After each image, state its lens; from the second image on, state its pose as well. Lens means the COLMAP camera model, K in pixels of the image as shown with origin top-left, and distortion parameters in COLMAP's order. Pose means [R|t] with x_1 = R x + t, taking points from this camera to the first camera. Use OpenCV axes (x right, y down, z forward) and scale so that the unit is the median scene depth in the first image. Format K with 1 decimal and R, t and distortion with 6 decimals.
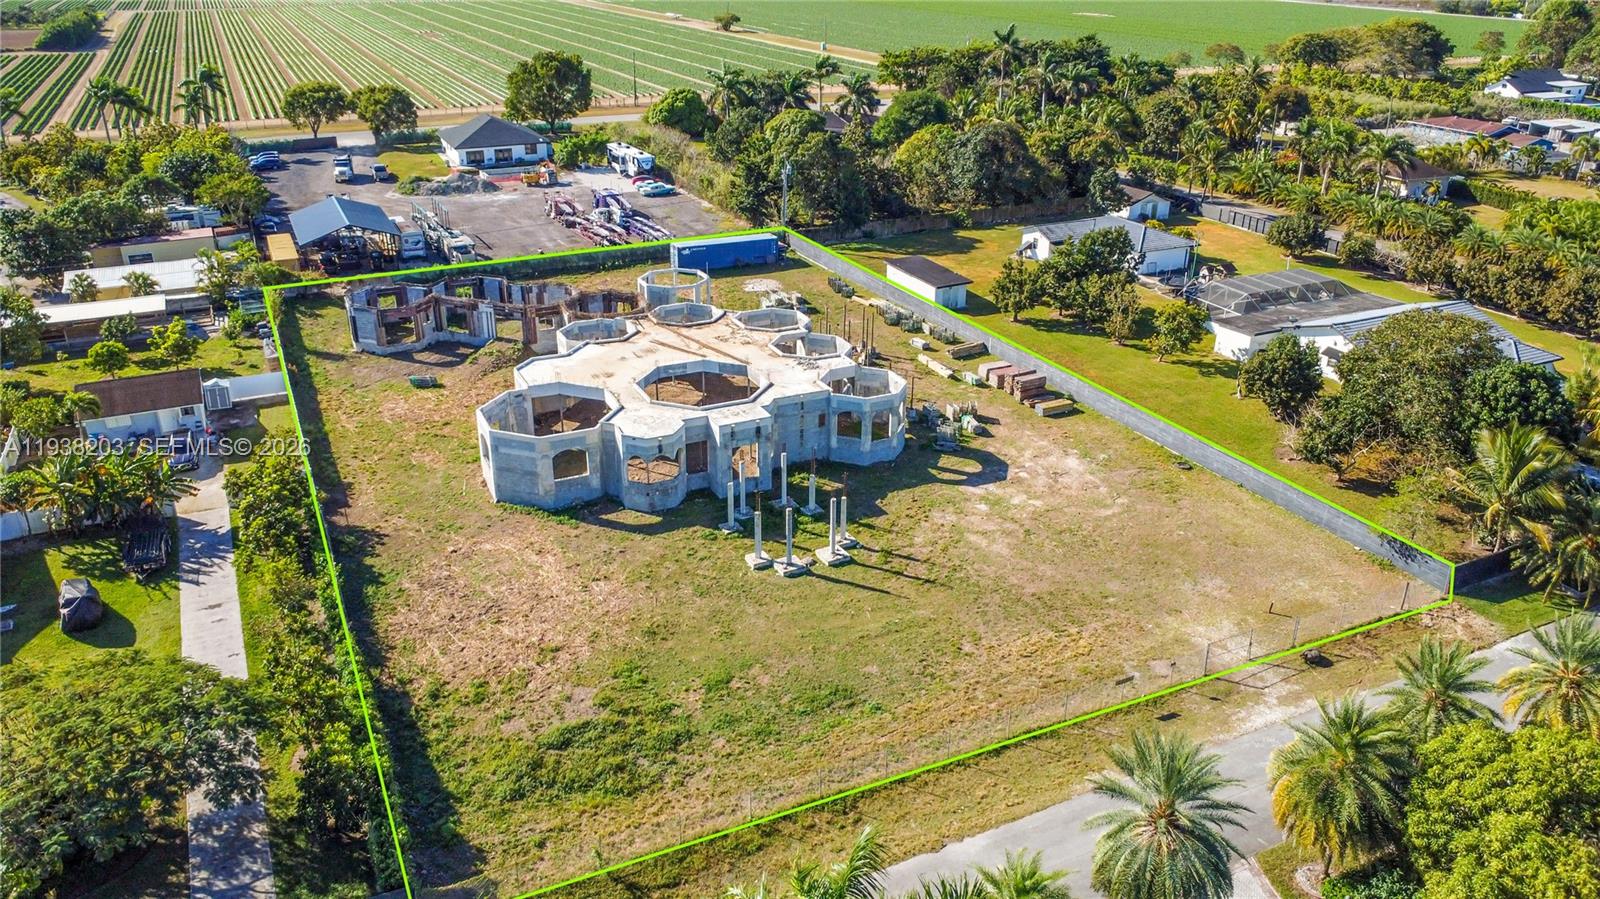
lens RADIAL K [[1165.8, 0, 800.0], [0, 1165.8, 449.5], [0, 0, 1]] dist [-0.028523, -0.015672]
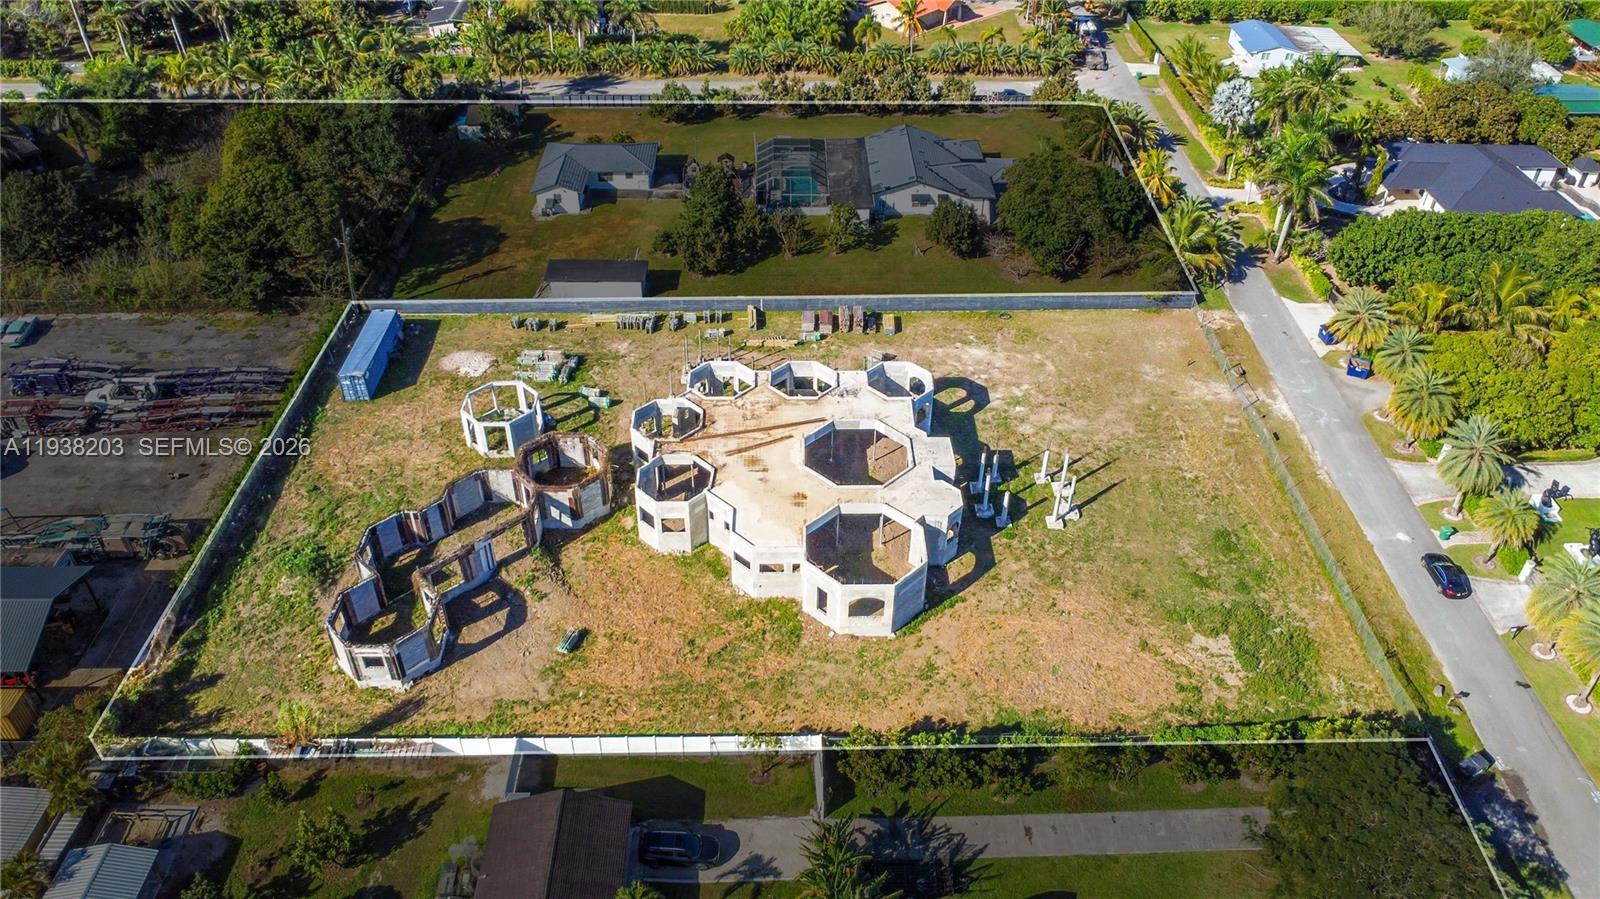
lens RADIAL K [[1165.8, 0, 800.0], [0, 1165.8, 449.5], [0, 0, 1]] dist [-0.028523, -0.015672]
pose [[0.422004, -0.558728, 0.713957, -0.878670], [0.366968, 0.825391, 0.429027, -0.543969], [-0.829004, 0.080948, 0.553354, 0.384360]]
